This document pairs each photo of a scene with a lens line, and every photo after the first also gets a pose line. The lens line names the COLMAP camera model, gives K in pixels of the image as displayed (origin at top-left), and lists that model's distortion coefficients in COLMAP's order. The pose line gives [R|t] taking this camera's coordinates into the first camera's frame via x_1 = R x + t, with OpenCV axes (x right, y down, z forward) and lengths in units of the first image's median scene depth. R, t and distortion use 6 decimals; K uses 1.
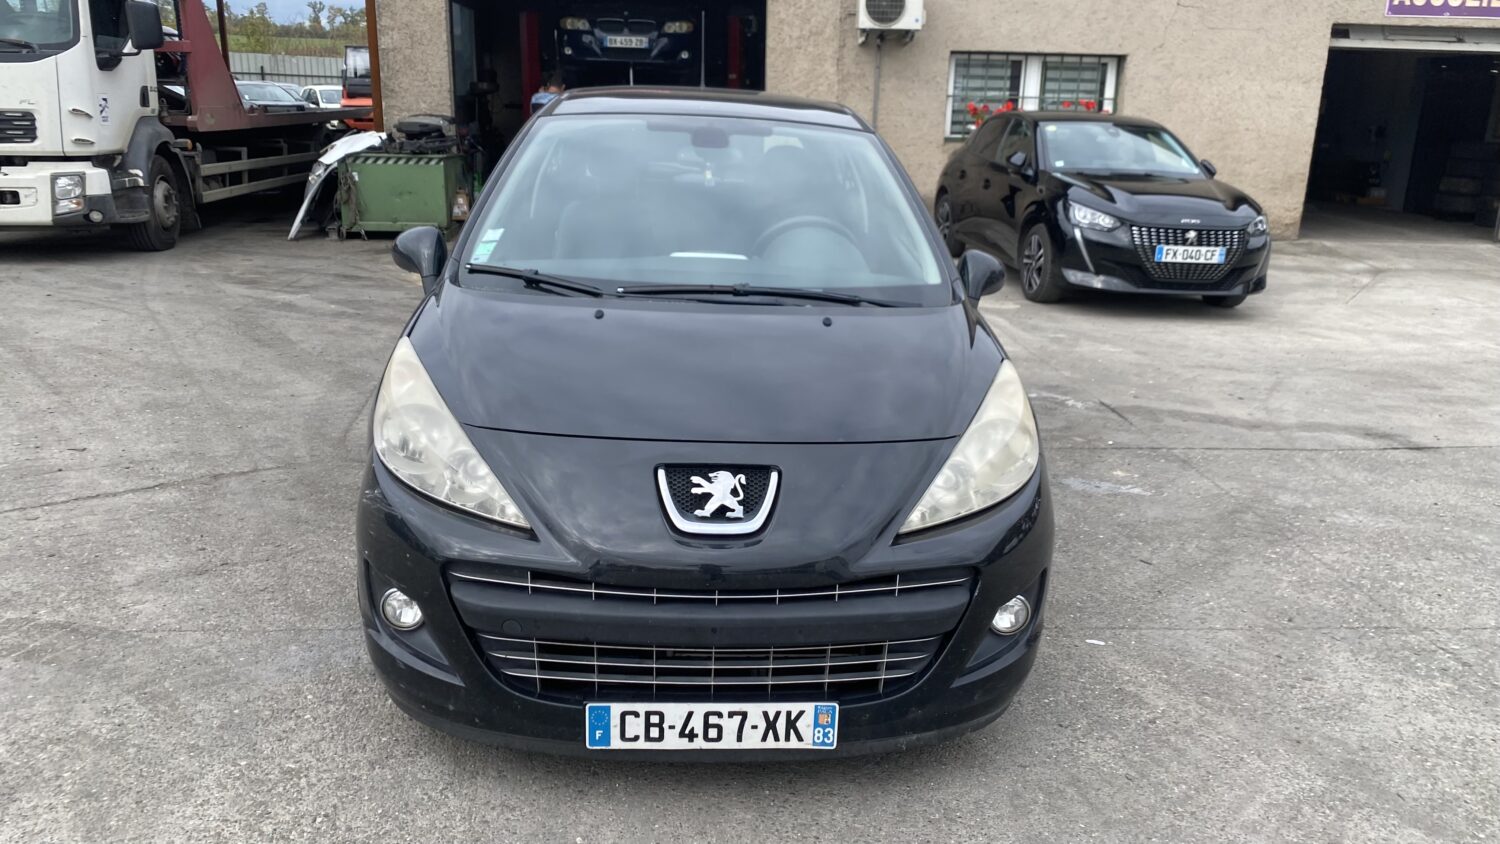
lens RADIAL K [[1147.6, 0, 762.1], [0, 1147.6, 423.7], [0, 0, 1]] dist [0.031093, -0.030561]
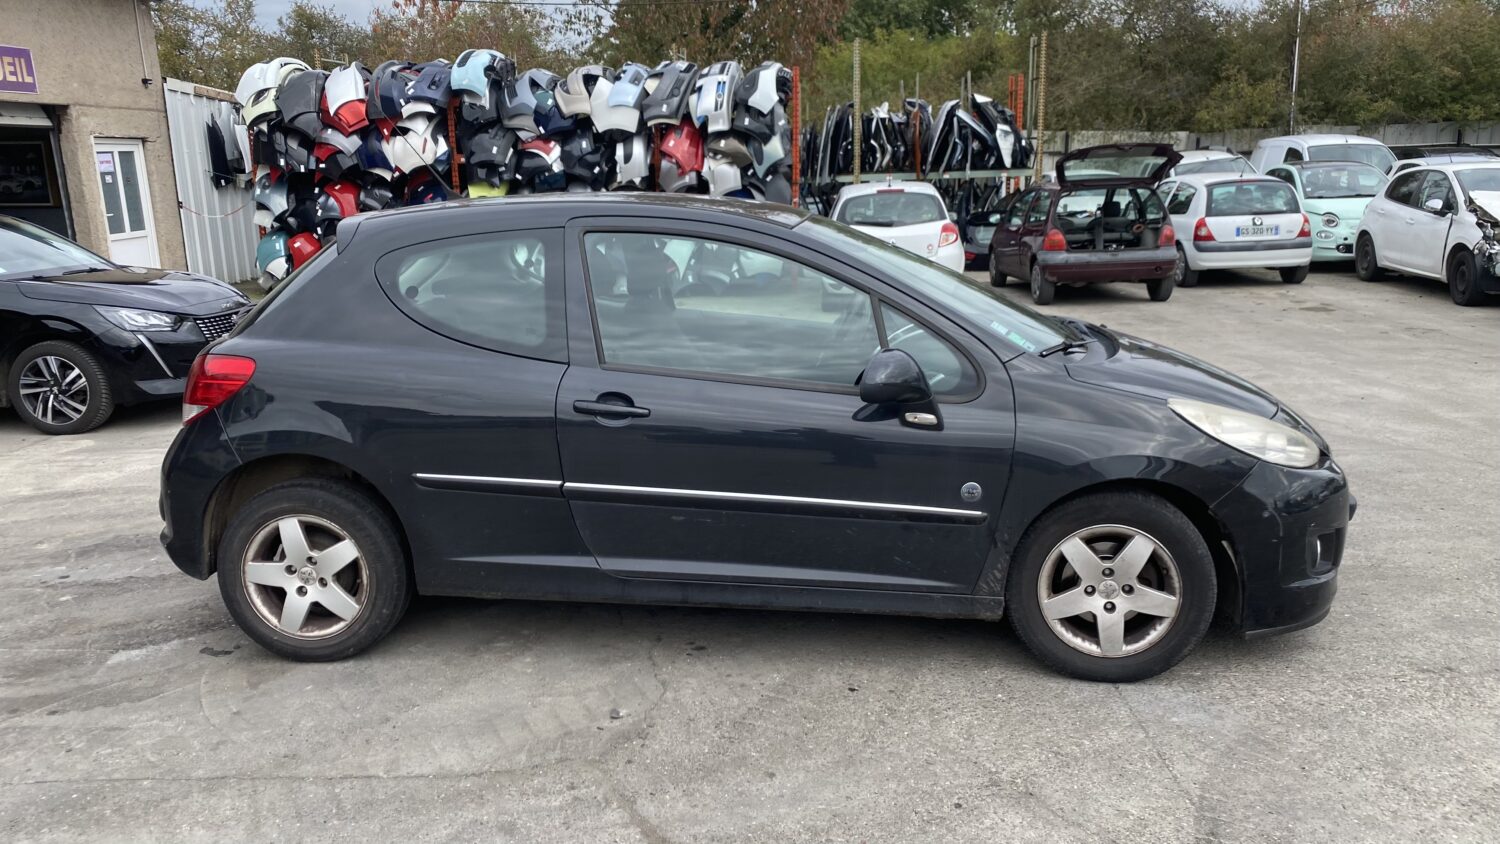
lens RADIAL K [[1153.0, 0, 755.9], [0, 1153.0, 454.3], [0, 0, 1]] dist [-0.008607, 0.004790]
pose [[0.134025, -0.277870, 0.951223, -0.801389], [0.298391, 0.926651, 0.228650, -0.223854], [-0.944987, 0.253191, 0.207108, 0.618461]]
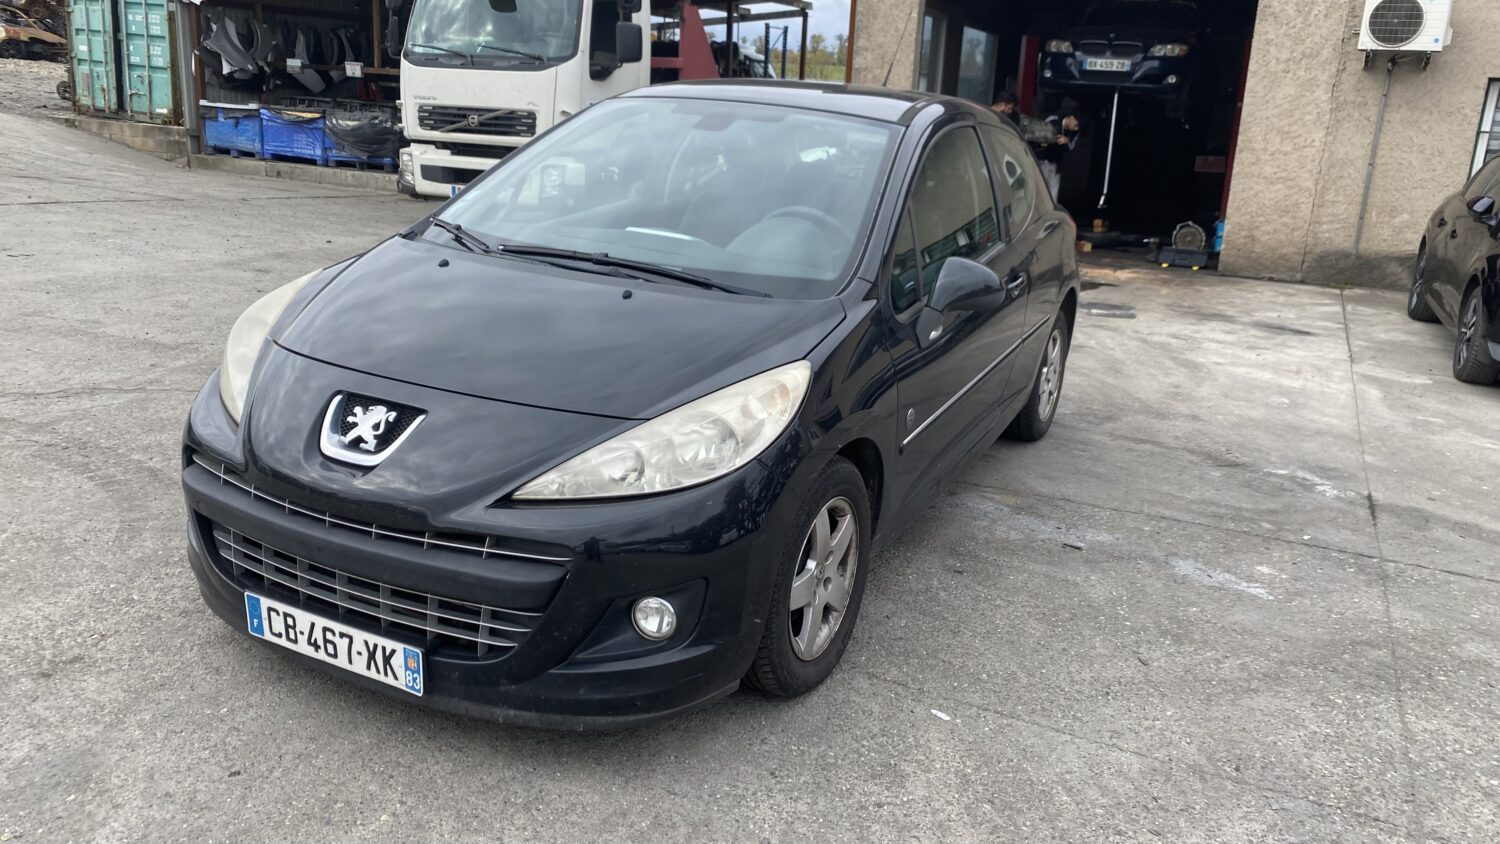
lens RADIAL K [[1151.7, 0, 756.7], [0, 1151.7, 416.9], [0, 0, 1]] dist [0.005637, 0.003430]
pose [[0.863690, 0.156321, -0.479169, 0.339465], [-0.172299, 0.984986, 0.010772, -0.008674], [0.473658, 0.073257, 0.877657, 0.105778]]
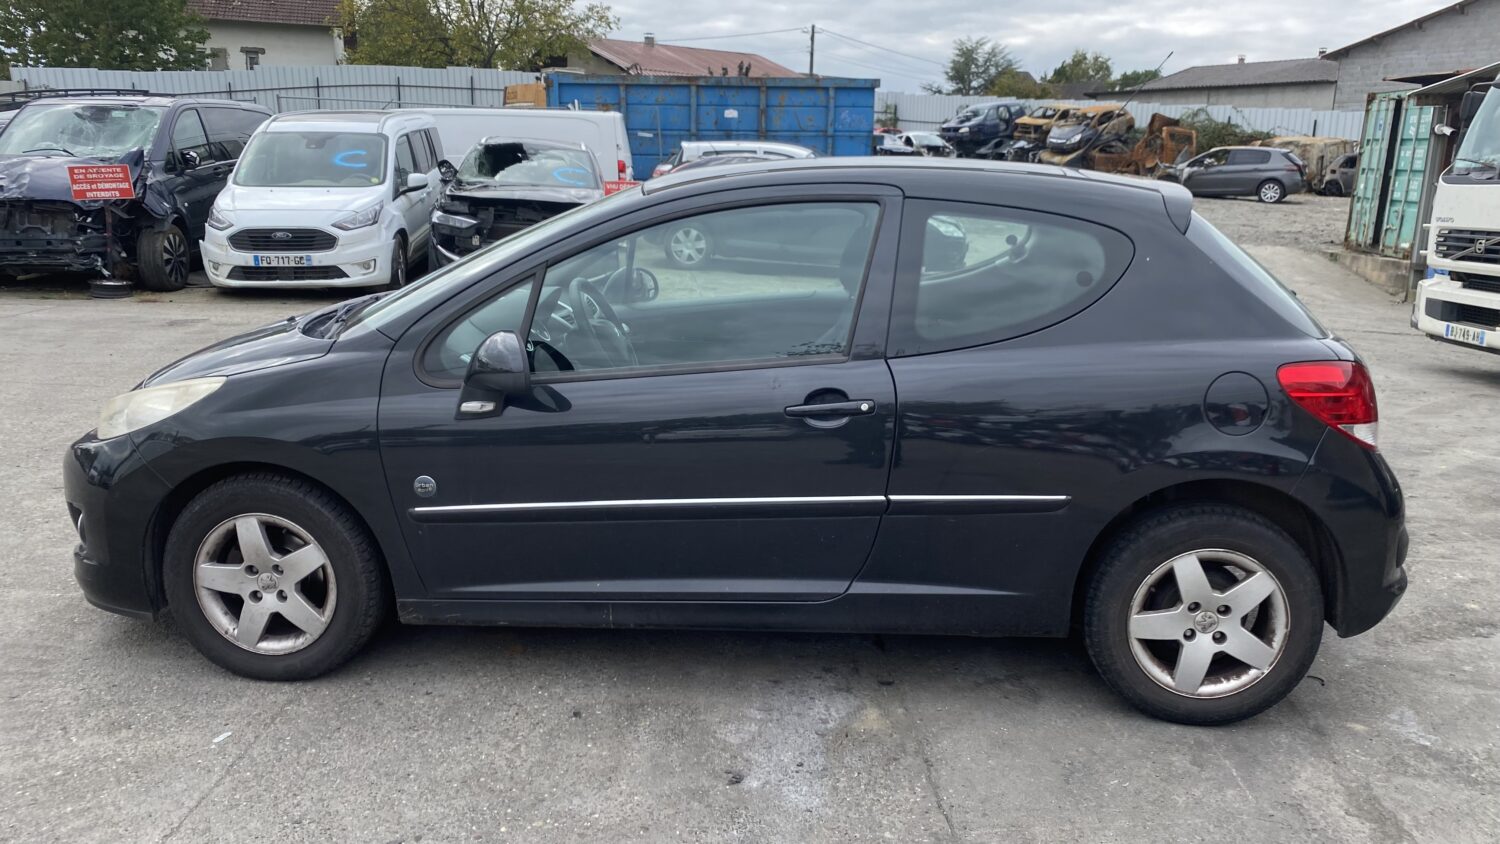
lens RADIAL K [[1158.8, 0, 750.0], [0, 1158.8, 422.0], [0, 0, 1]] dist [0.007562, 0.008482]
pose [[-0.152002, 0.173752, -0.972988, 0.652593], [-0.305414, 0.927993, 0.213429, -0.215425], [0.940009, 0.329606, -0.087990, 0.851380]]
